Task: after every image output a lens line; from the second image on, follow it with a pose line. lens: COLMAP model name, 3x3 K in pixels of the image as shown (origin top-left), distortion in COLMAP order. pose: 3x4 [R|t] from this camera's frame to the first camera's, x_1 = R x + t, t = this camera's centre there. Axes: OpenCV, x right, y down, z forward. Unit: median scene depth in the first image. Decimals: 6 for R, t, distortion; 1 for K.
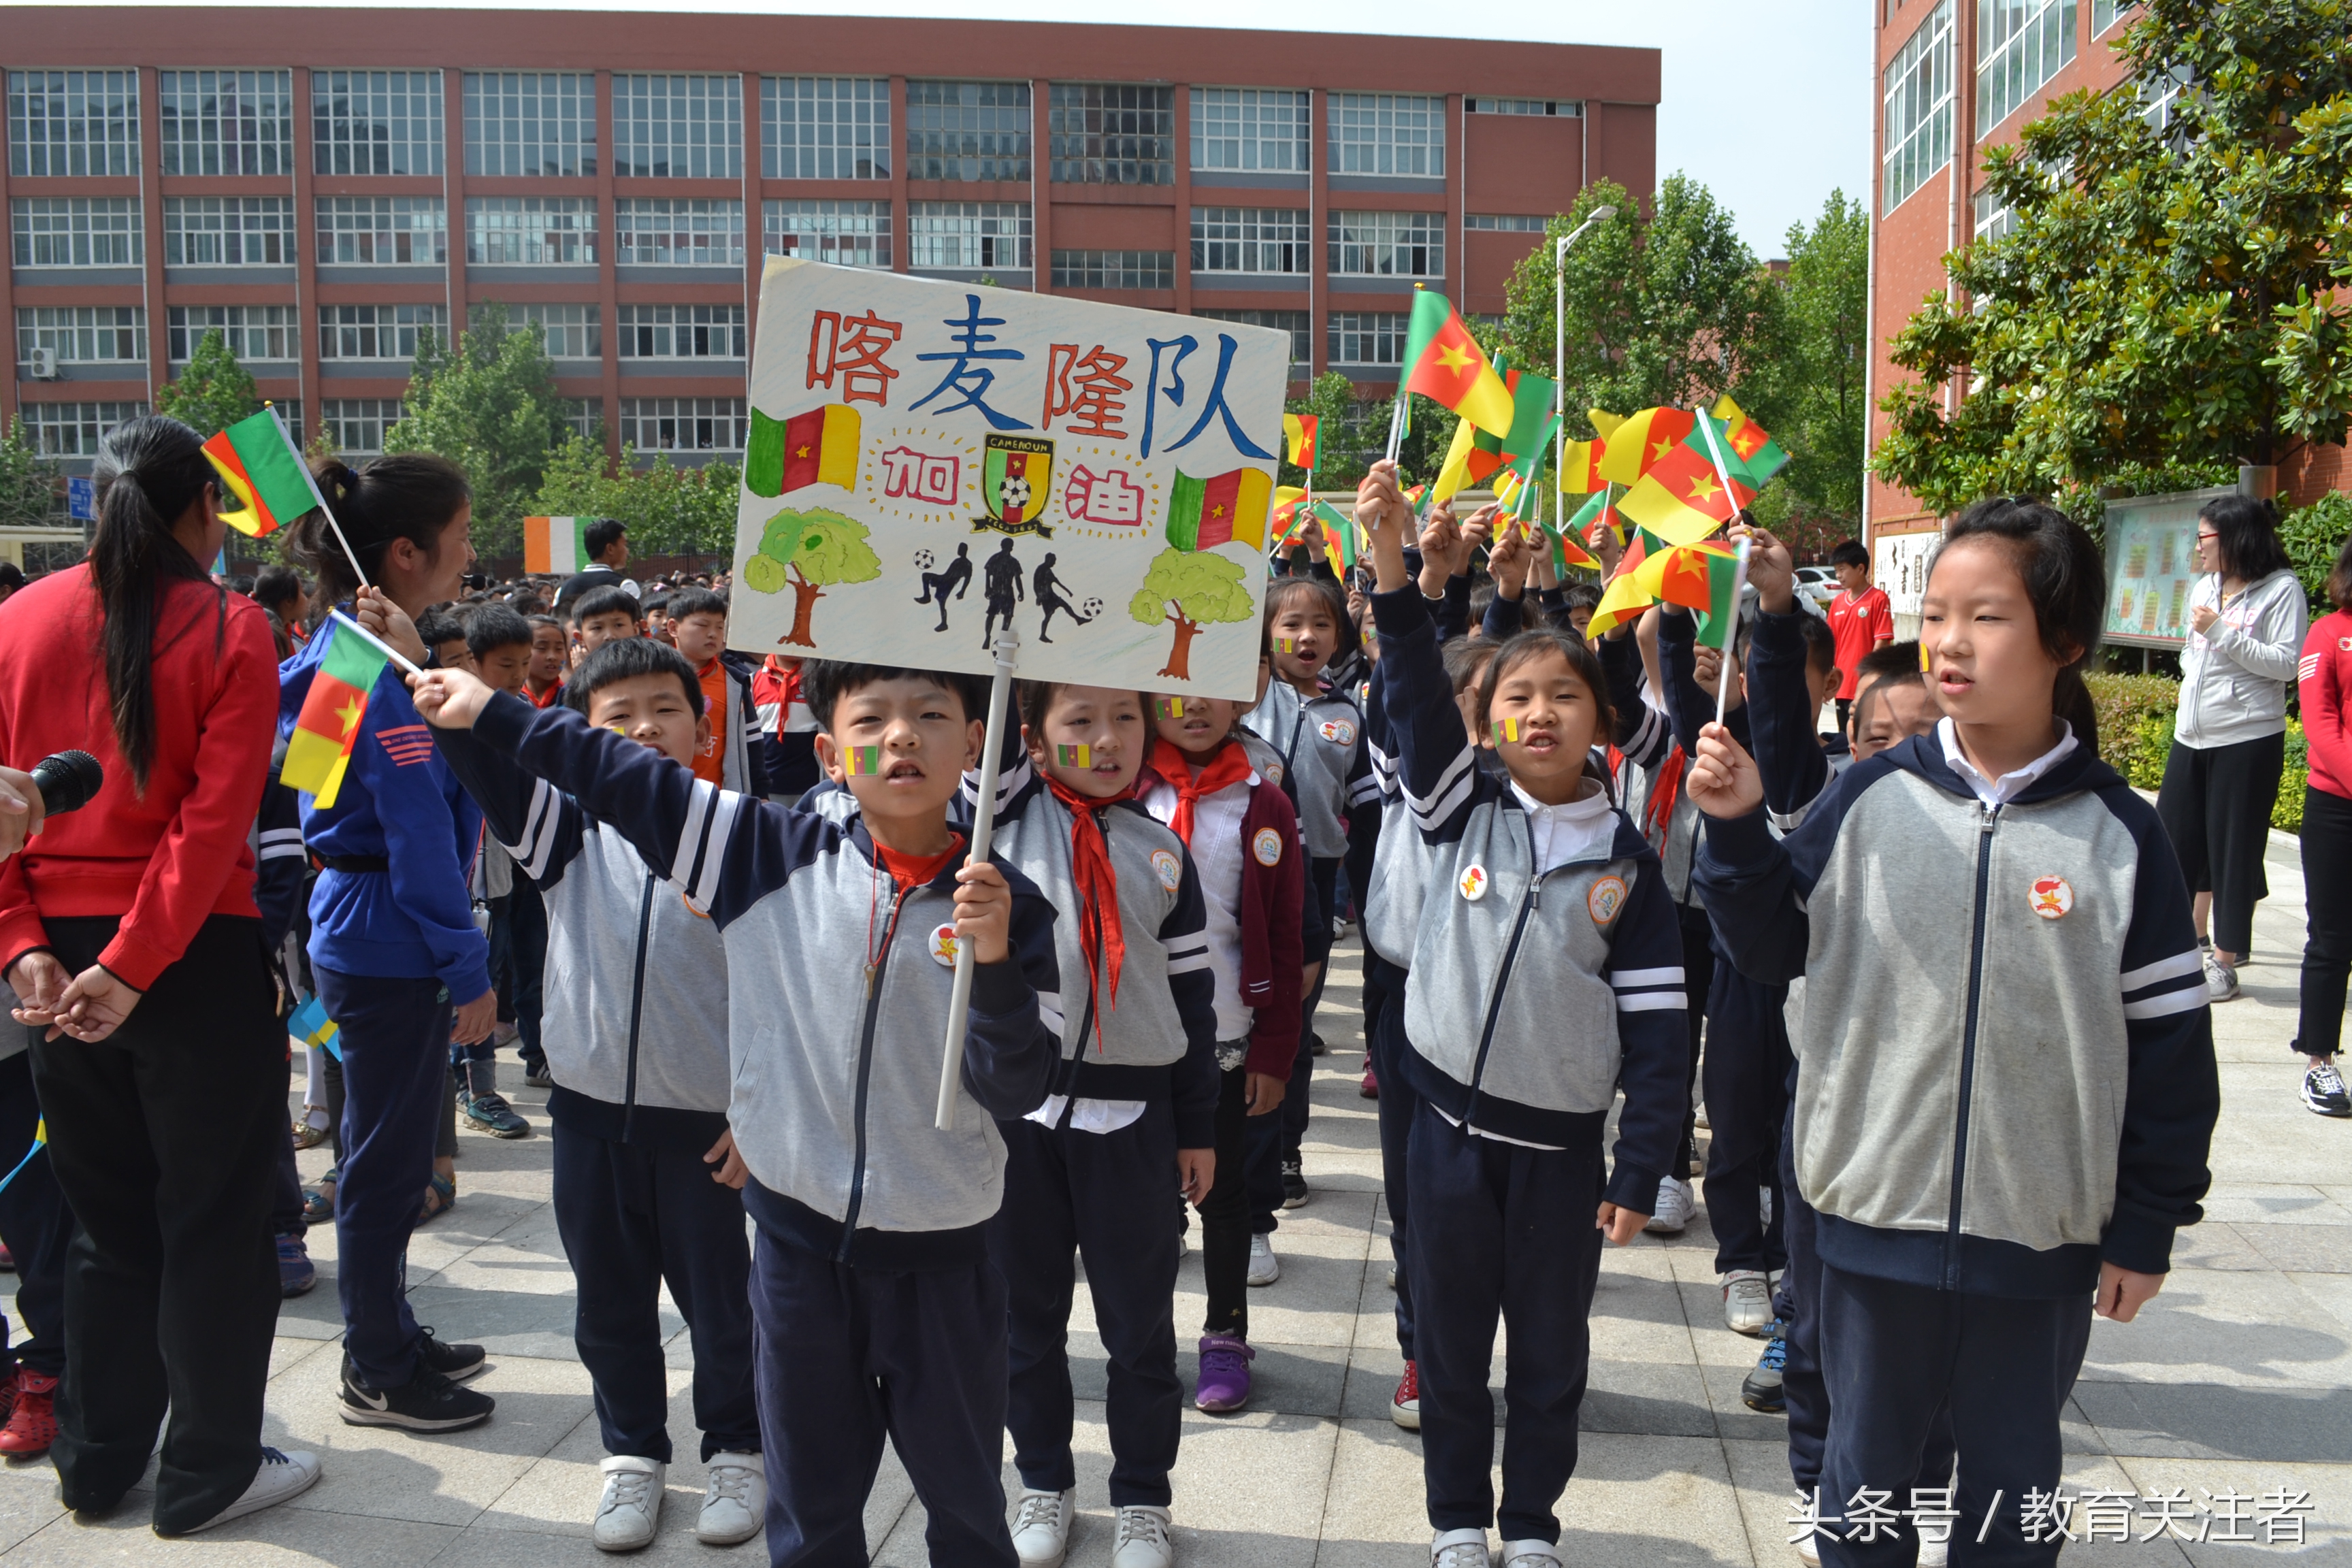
lens RADIAL K [[1851.6, 0, 1267.7], [0, 1851.6, 770.8], [0, 0, 1]] dist [-0.088888, 0.016020]
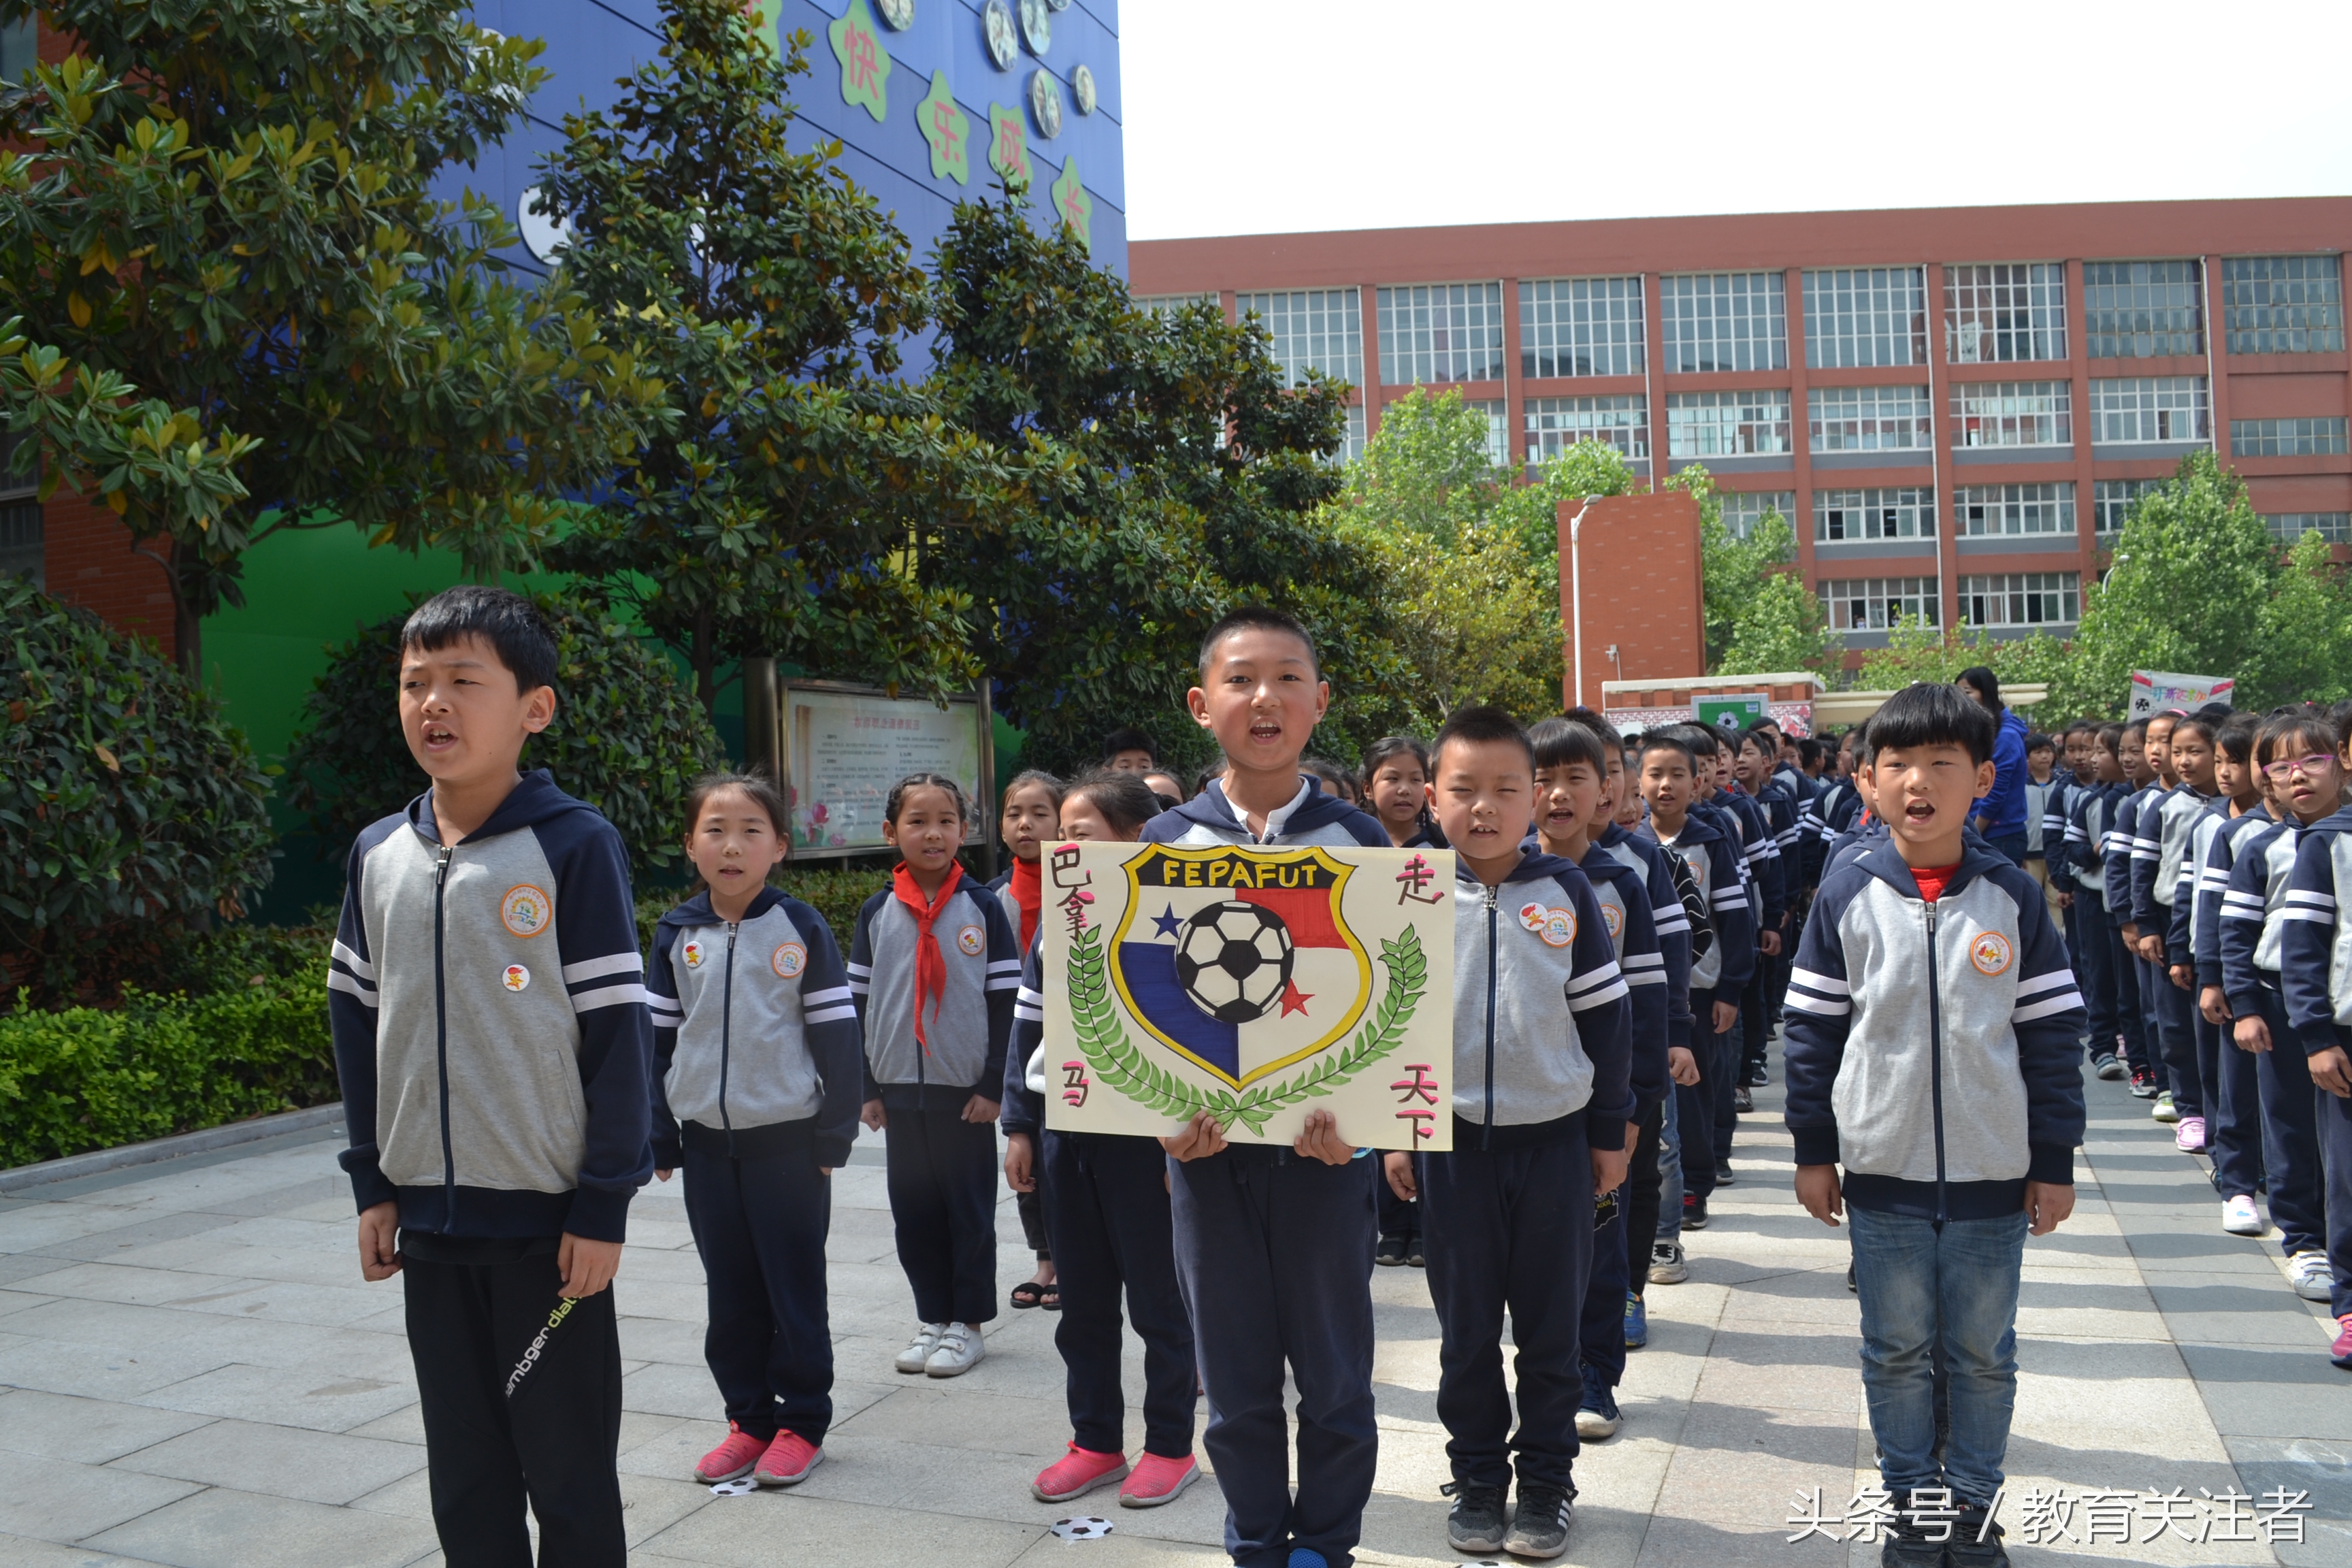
lens RADIAL K [[1825.8, 0, 1210.6], [0, 1825.8, 798.6], [0, 0, 1]] dist [-0.078136, 0.016136]
pose [[0.979557, -0.029011, -0.199064, -0.487173], [0.011411, 0.995966, -0.089001, 0.004746], [0.200843, 0.084910, 0.975937, -0.051673]]
